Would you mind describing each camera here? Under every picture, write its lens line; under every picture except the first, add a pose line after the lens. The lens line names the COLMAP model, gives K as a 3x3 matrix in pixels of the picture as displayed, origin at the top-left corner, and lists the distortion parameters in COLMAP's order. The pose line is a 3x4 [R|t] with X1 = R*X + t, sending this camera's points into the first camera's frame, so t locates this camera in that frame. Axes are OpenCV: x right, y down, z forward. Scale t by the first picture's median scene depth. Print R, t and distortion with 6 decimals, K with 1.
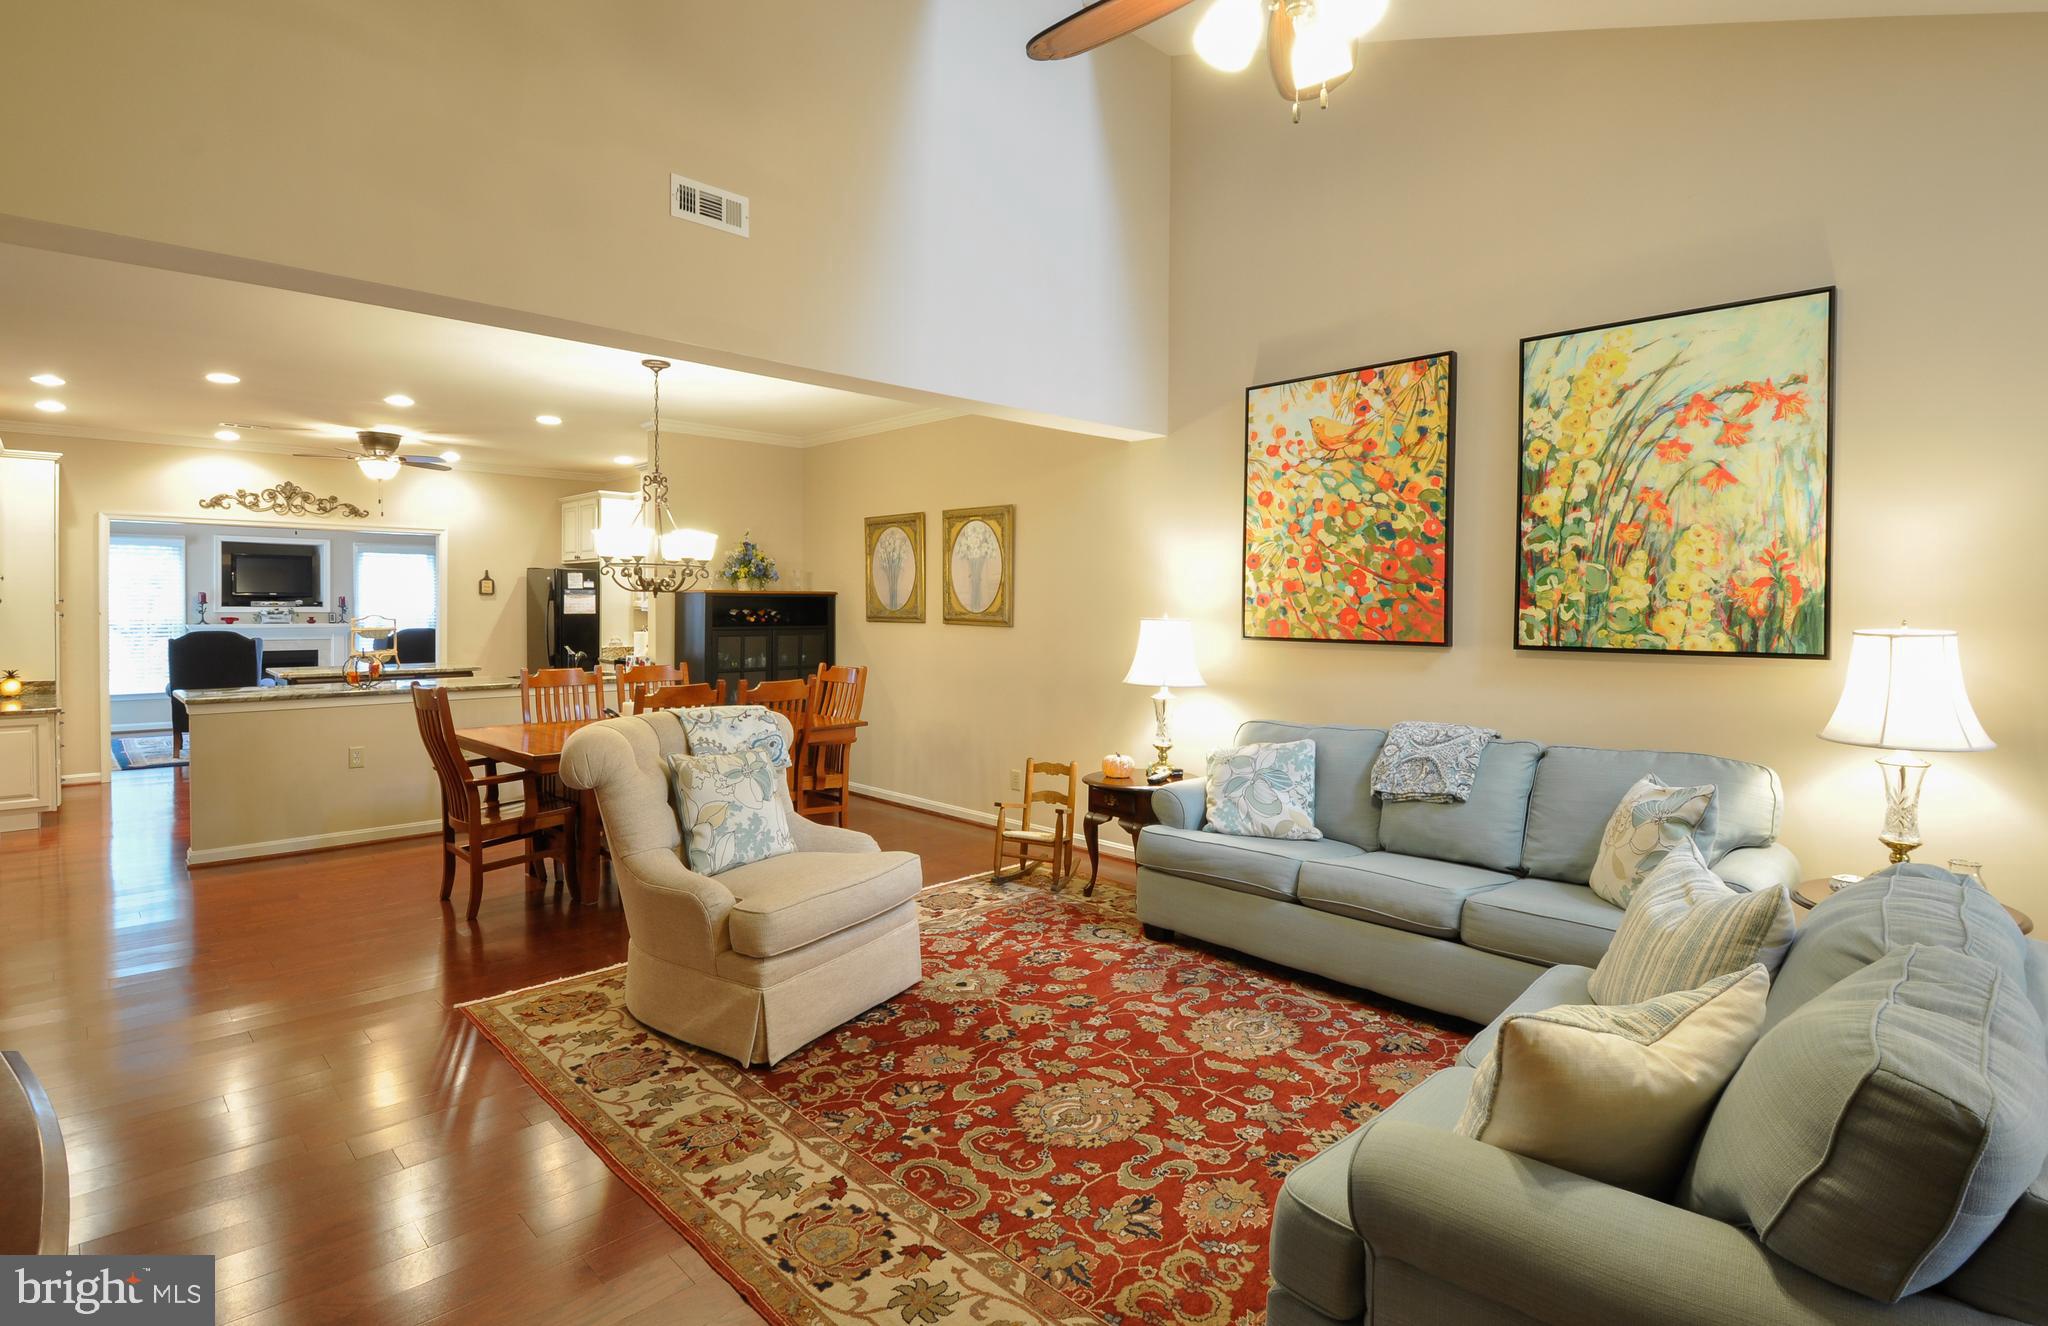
lens RADIAL K [[1002.7, 0, 957.5], [0, 1002.7, 622.7], [0, 0, 1]] dist [0.000408, -0.000662]
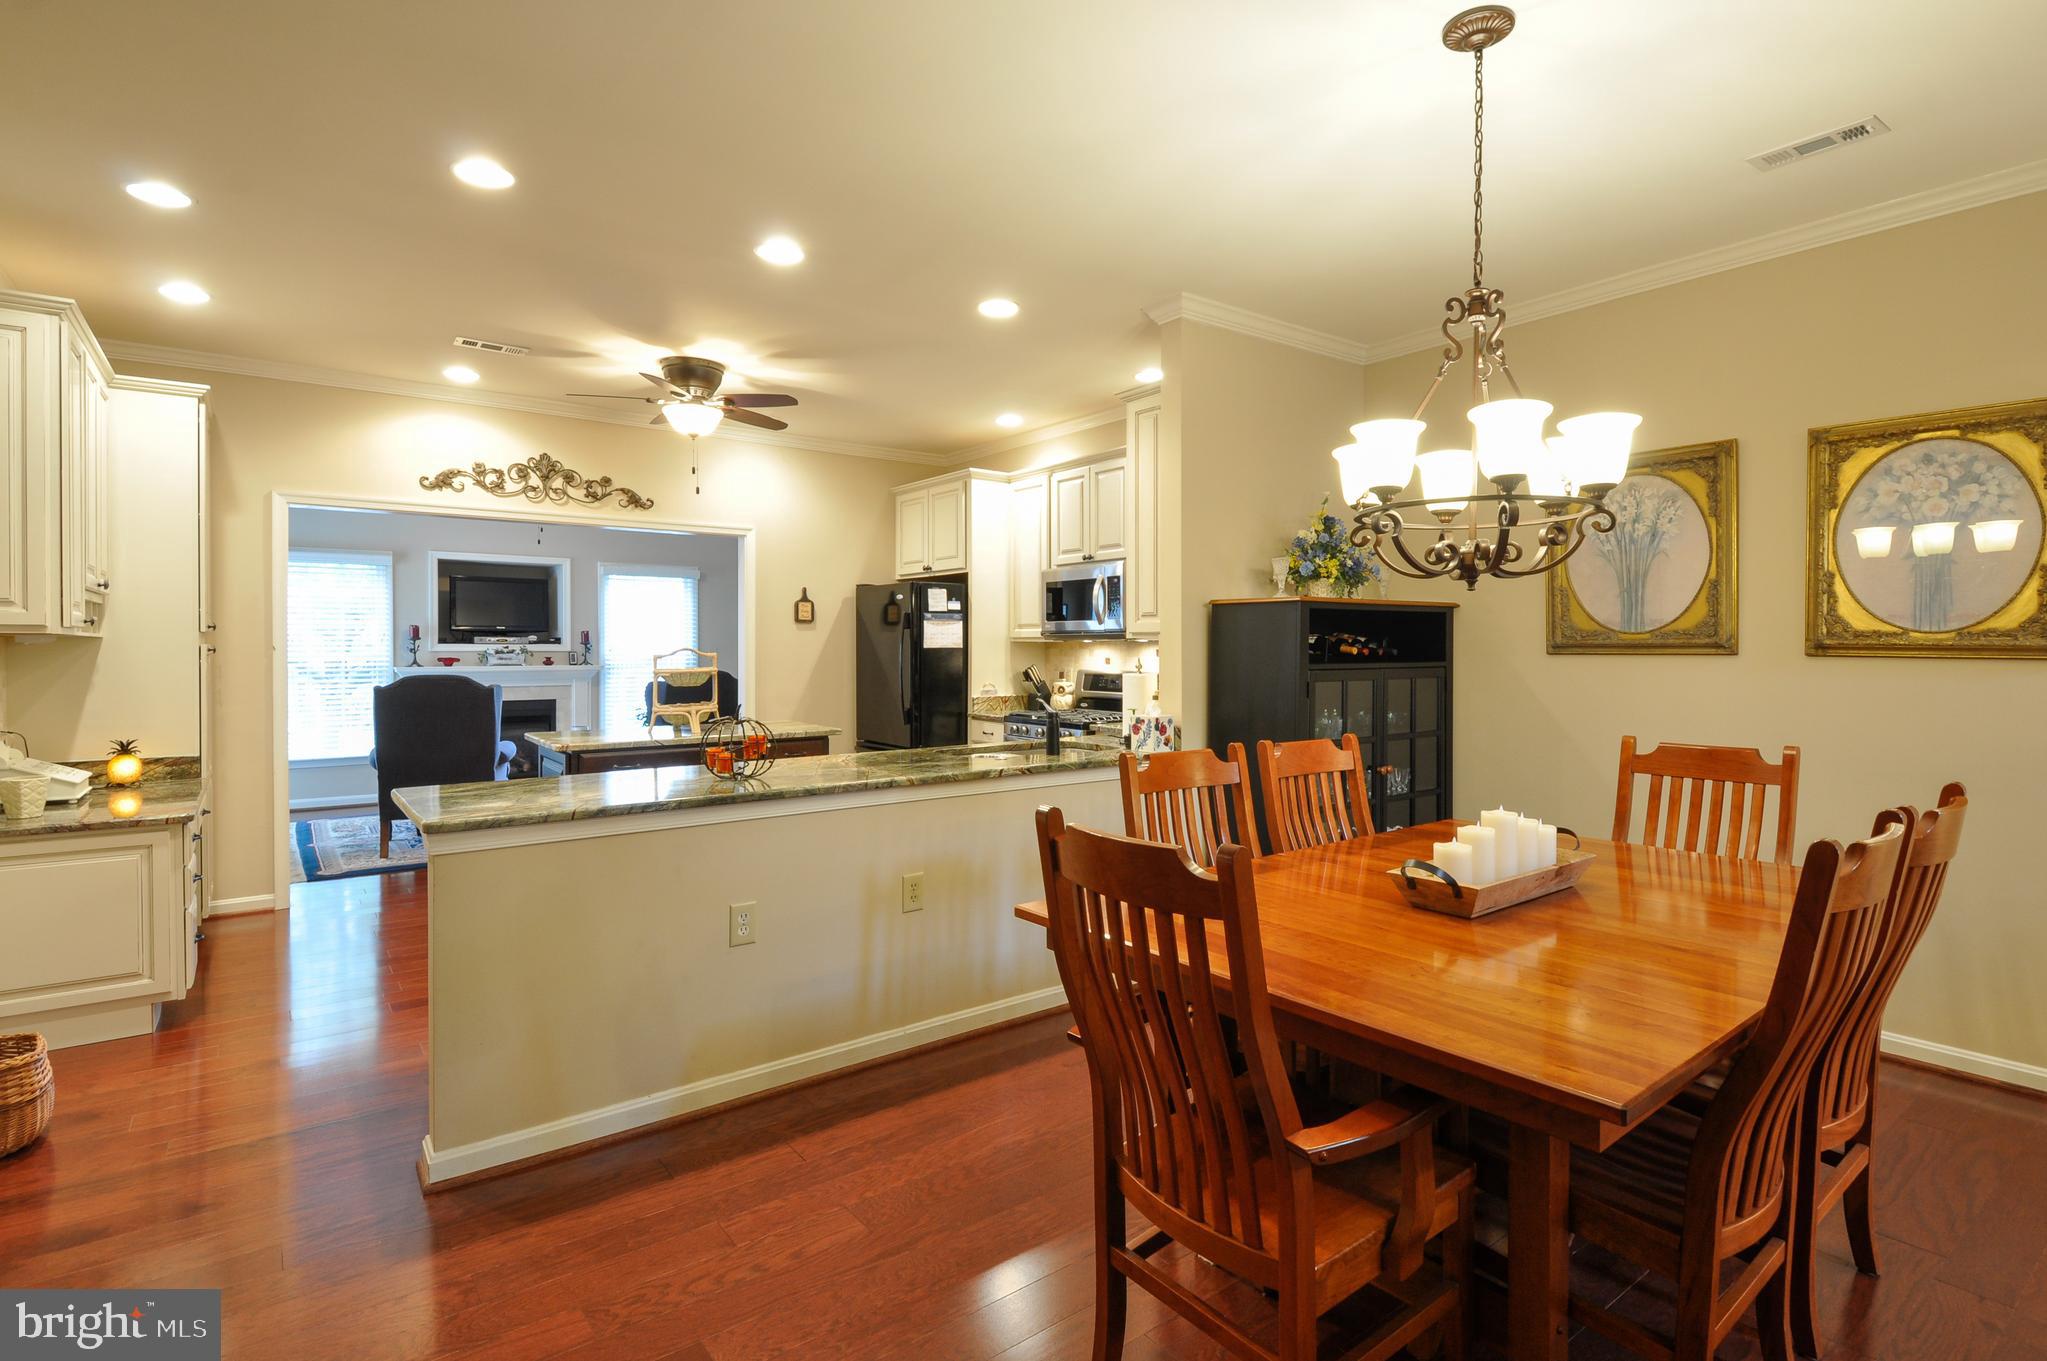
lens RADIAL K [[996.7, 0, 1019.7], [0, 996.7, 659.5], [0, 0, 1]] dist [0.040301, -0.000209]
pose [[0.995665, -0.005176, -0.092869, -0.296480], [0.004656, 0.999972, -0.005822, 0.003499], [0.092897, 0.005365, 0.995661, 0.367492]]
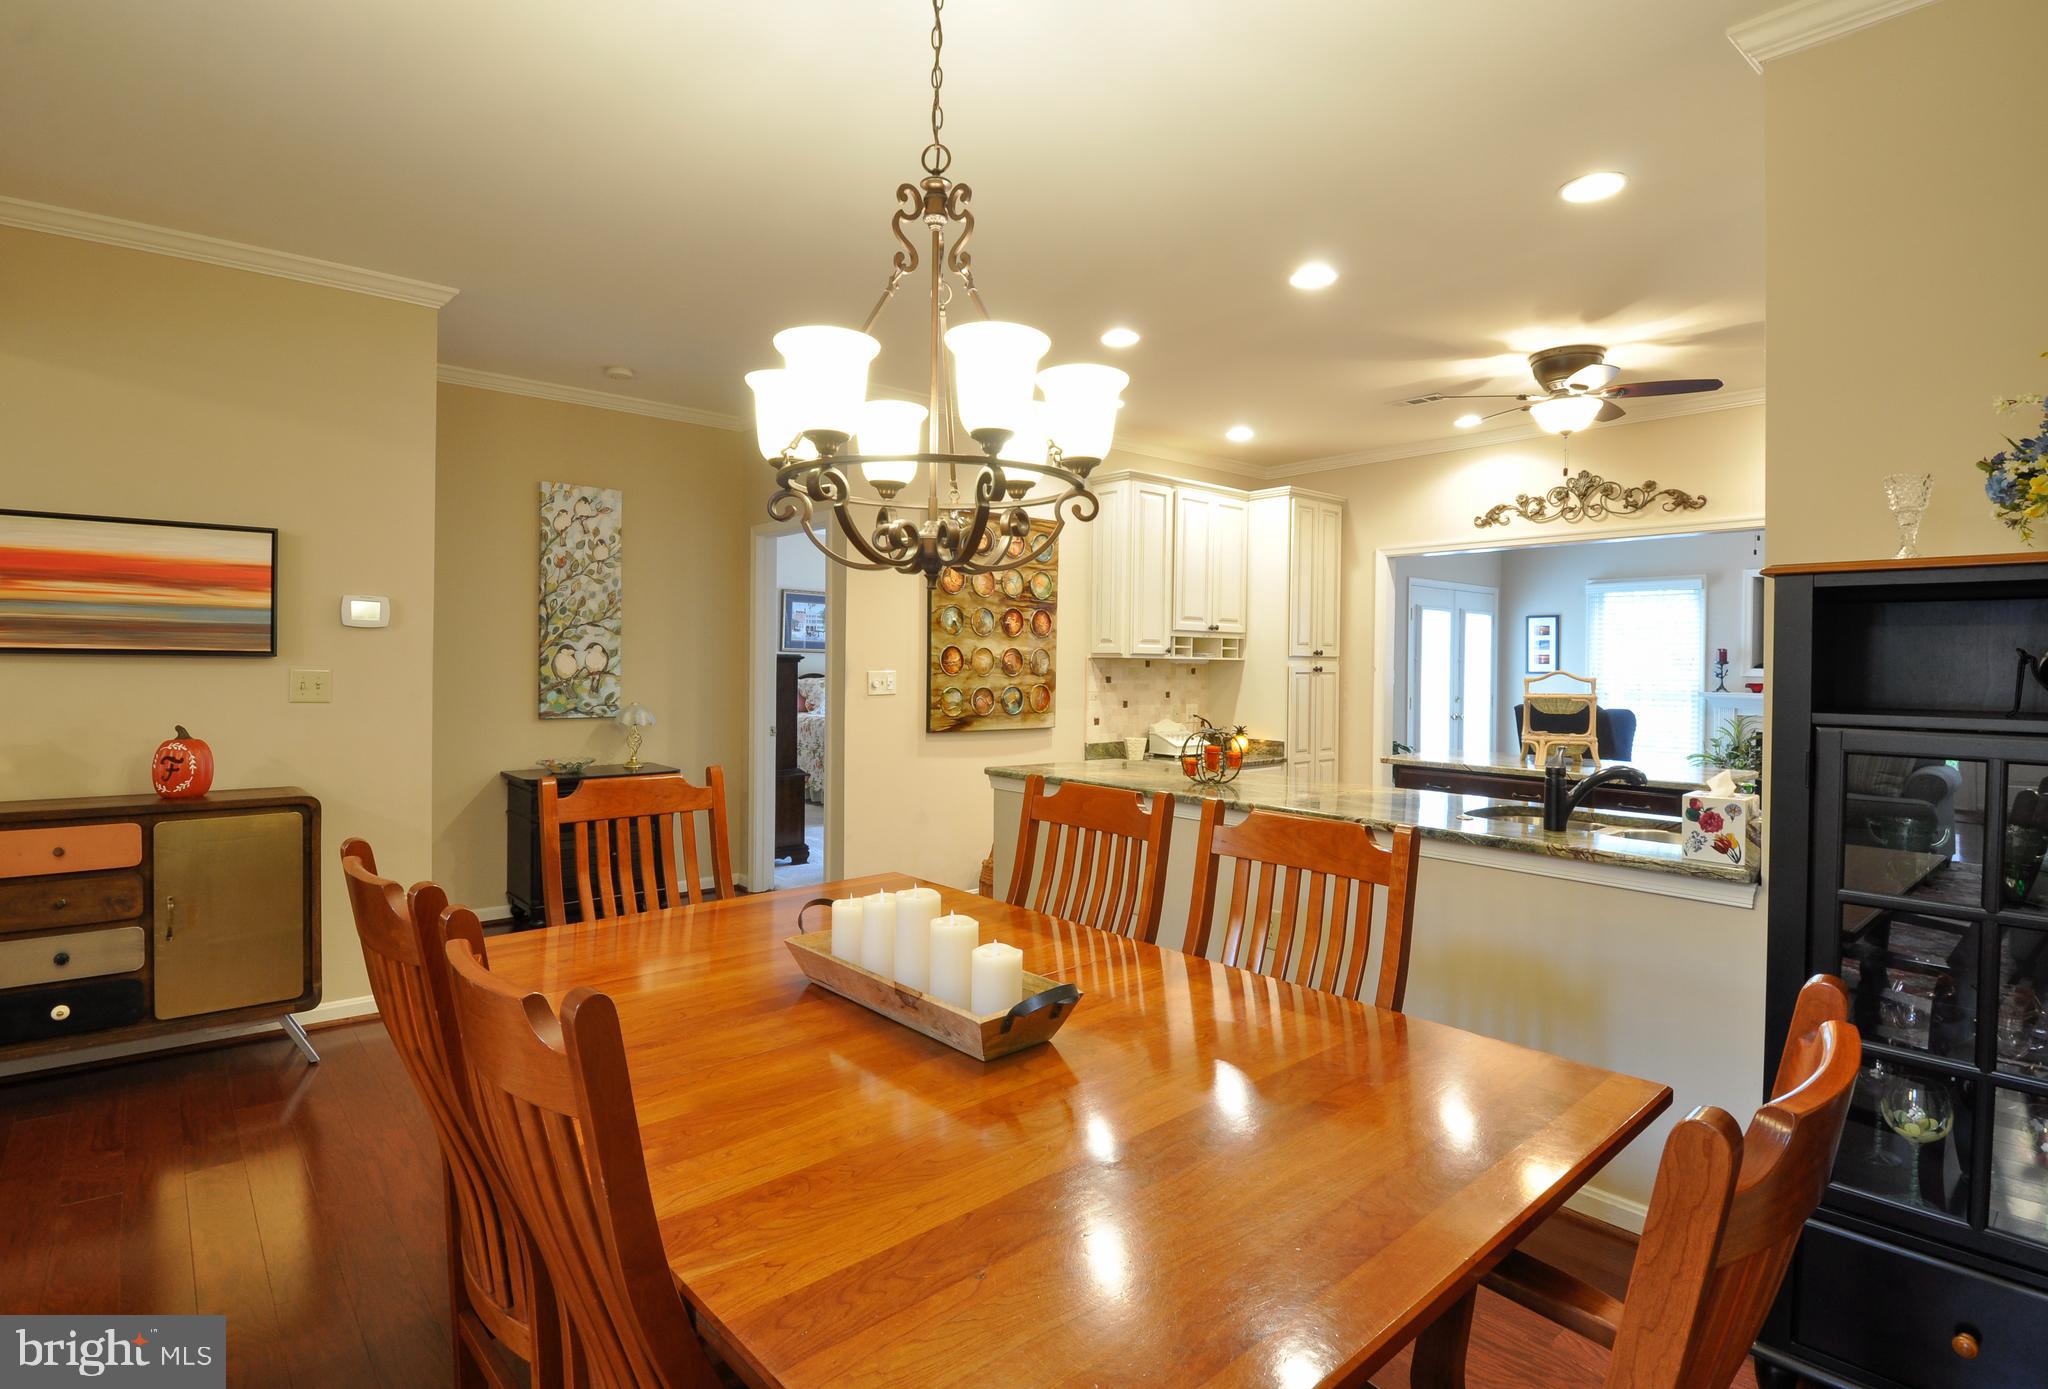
lens RADIAL K [[1021.7, 0, 1024.0], [0, 1021.7, 694.5], [0, 0, 1]] dist [-0.021680, -0.000314]
pose [[-0.029014, 0.024175, -0.999287, 0.008380], [-0.027636, 0.999306, 0.024978, -0.001296], [0.999197, 0.028341, -0.028326, 0.679613]]
